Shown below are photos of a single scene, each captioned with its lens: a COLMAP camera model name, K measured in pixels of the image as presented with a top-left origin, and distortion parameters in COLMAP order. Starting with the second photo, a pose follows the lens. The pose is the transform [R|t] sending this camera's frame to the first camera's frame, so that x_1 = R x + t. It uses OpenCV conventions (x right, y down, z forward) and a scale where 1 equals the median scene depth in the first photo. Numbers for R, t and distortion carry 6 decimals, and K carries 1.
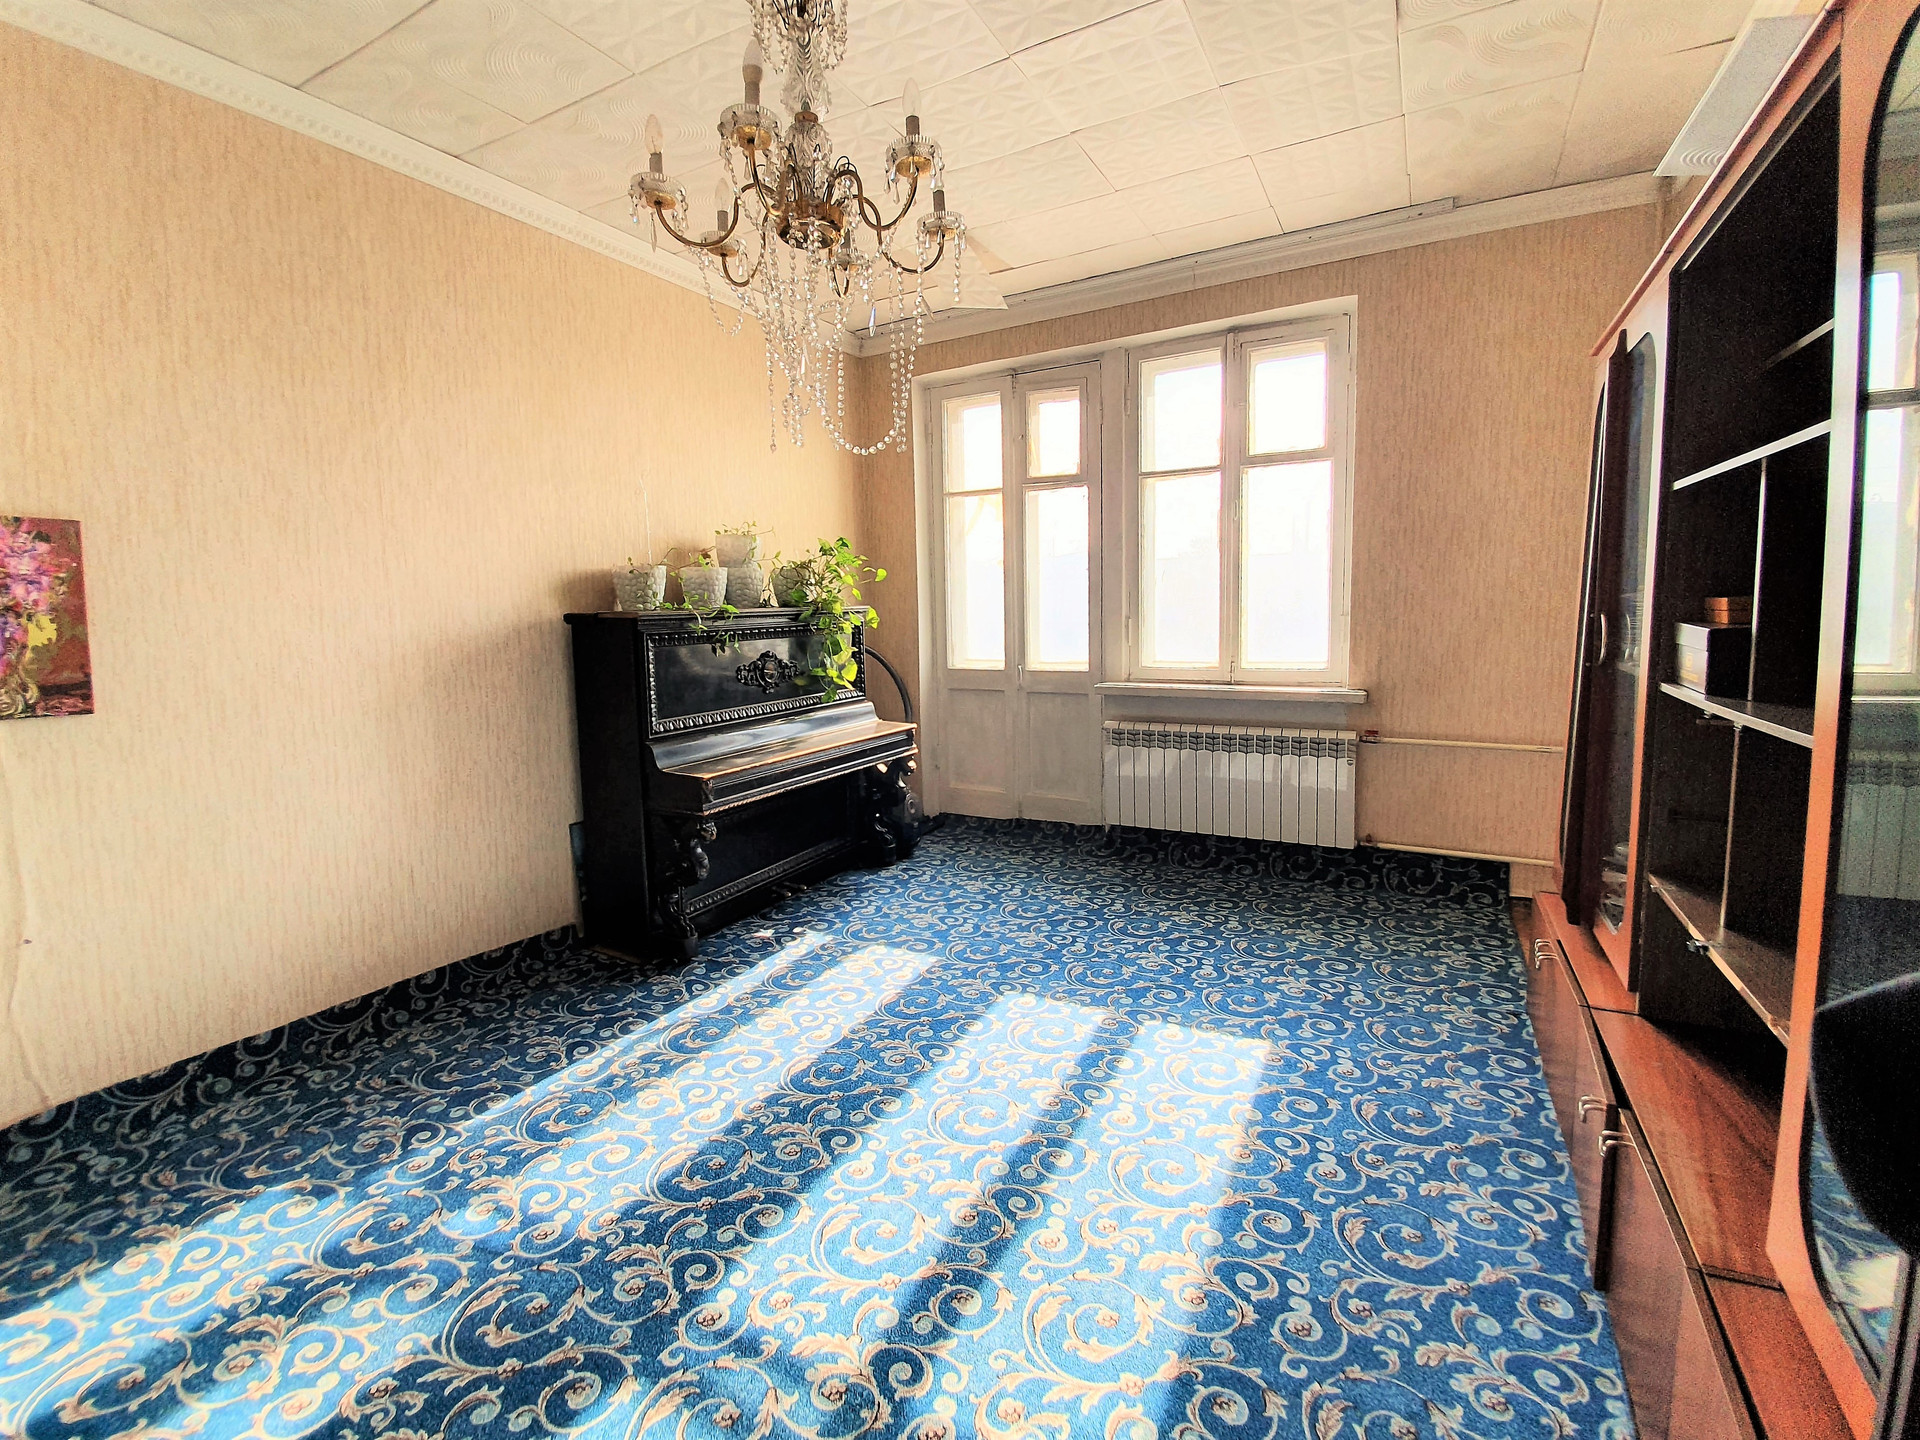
lens RADIAL K [[834.9, 0, 955.5], [0, 834.9, 705.7], [0, 0, 1]] dist [-0.009700, -0.000540]
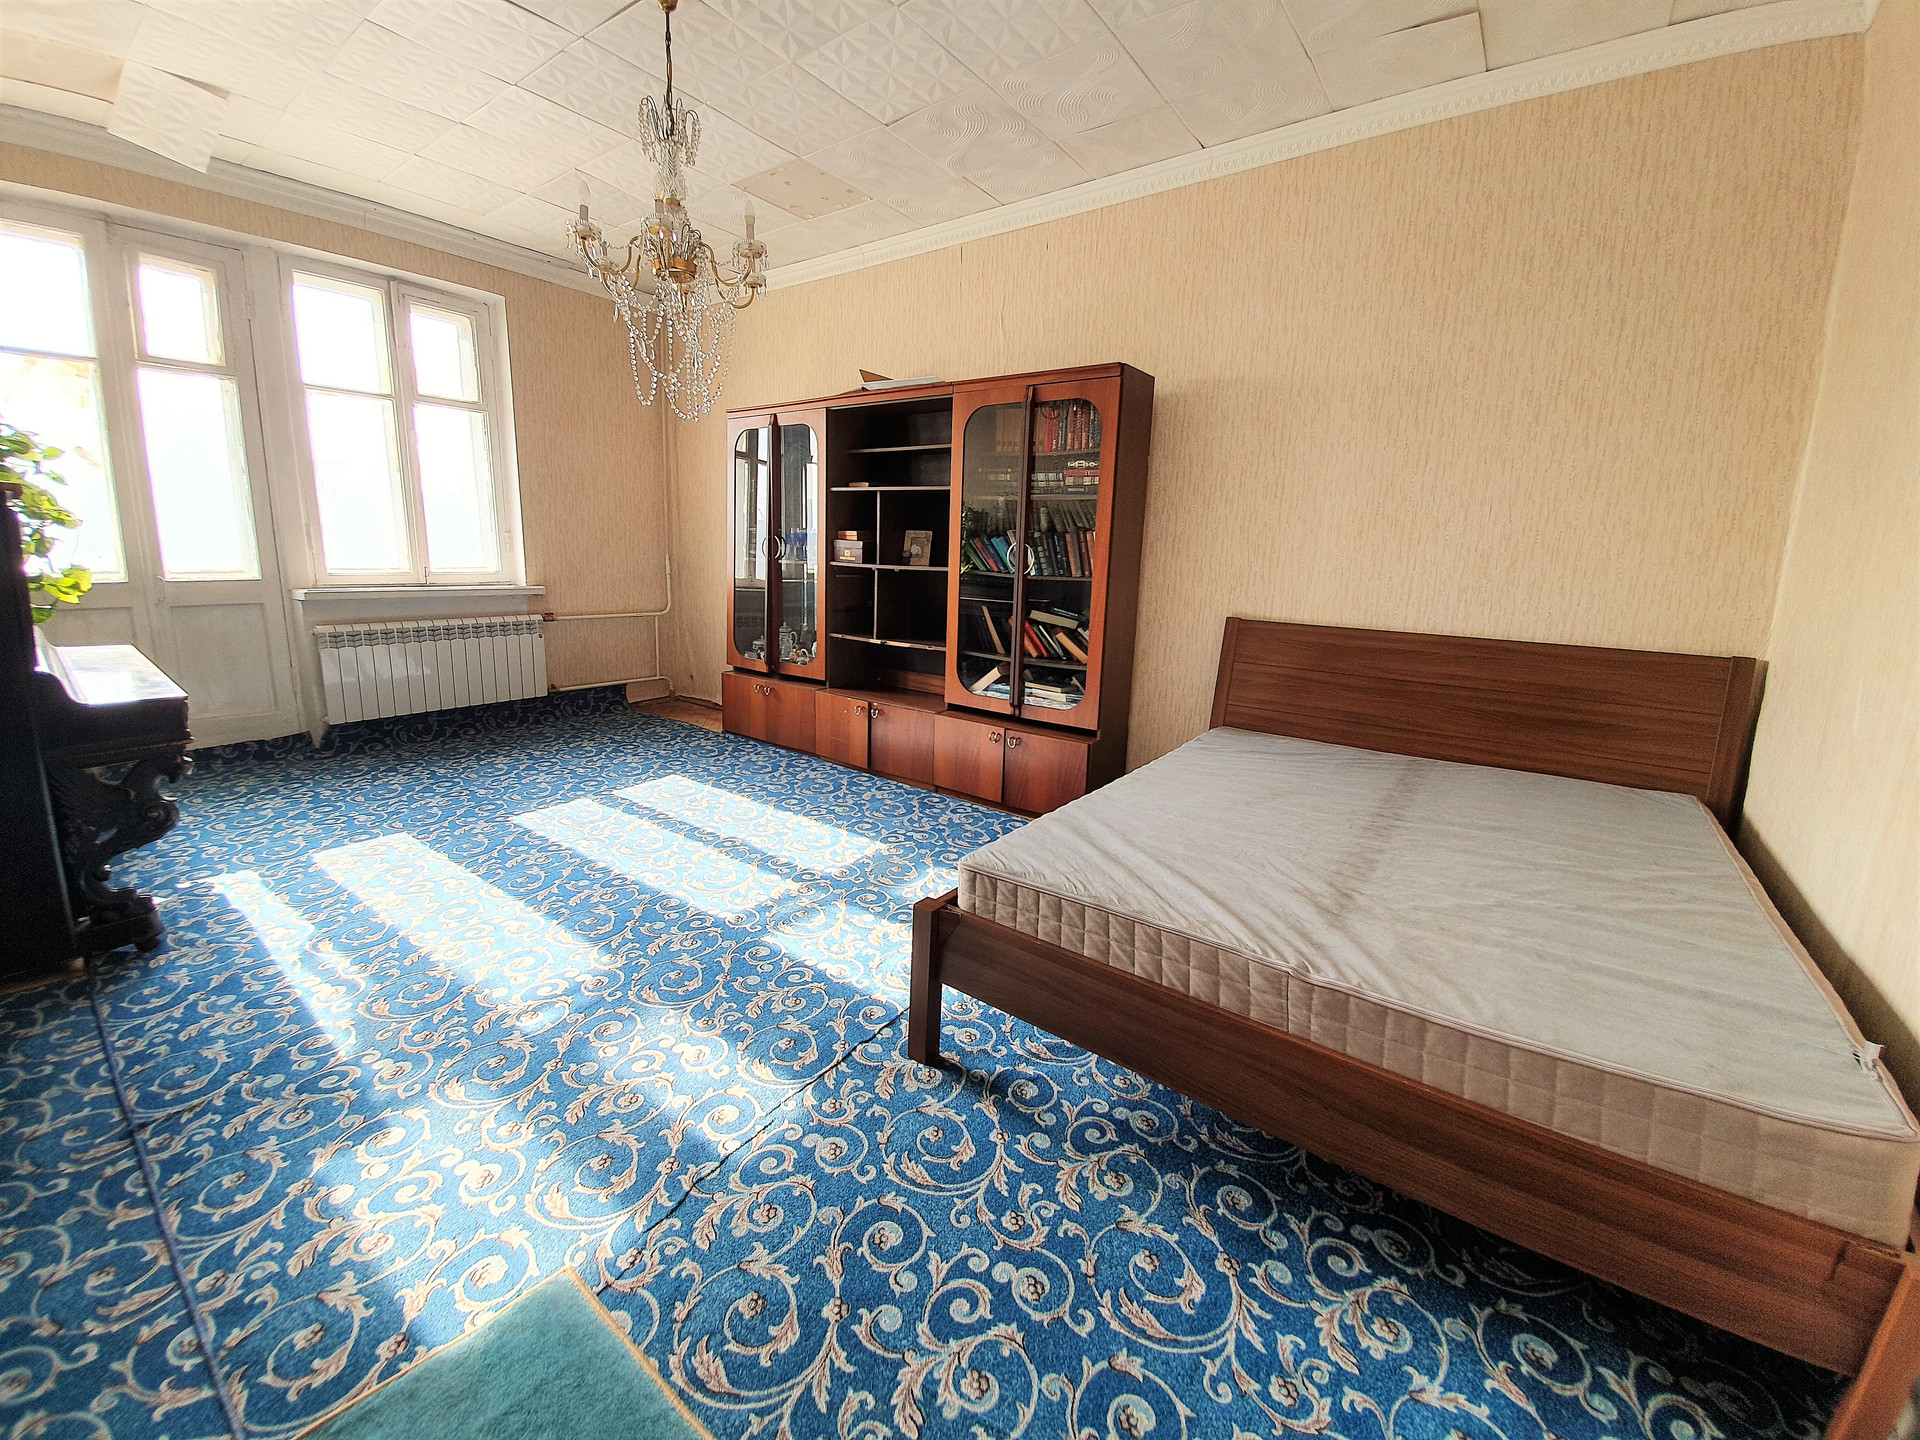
lens RADIAL K [[749.6, 0, 946.9], [0, 749.6, 705.3], [0, 0, 1]] dist [-0.043892, -0.000525]
pose [[0.132008, -0.169946, 0.976572, -0.800575], [0.072512, 0.984210, 0.161473, 0.036250], [-0.988593, 0.049497, 0.142247, 0.151443]]
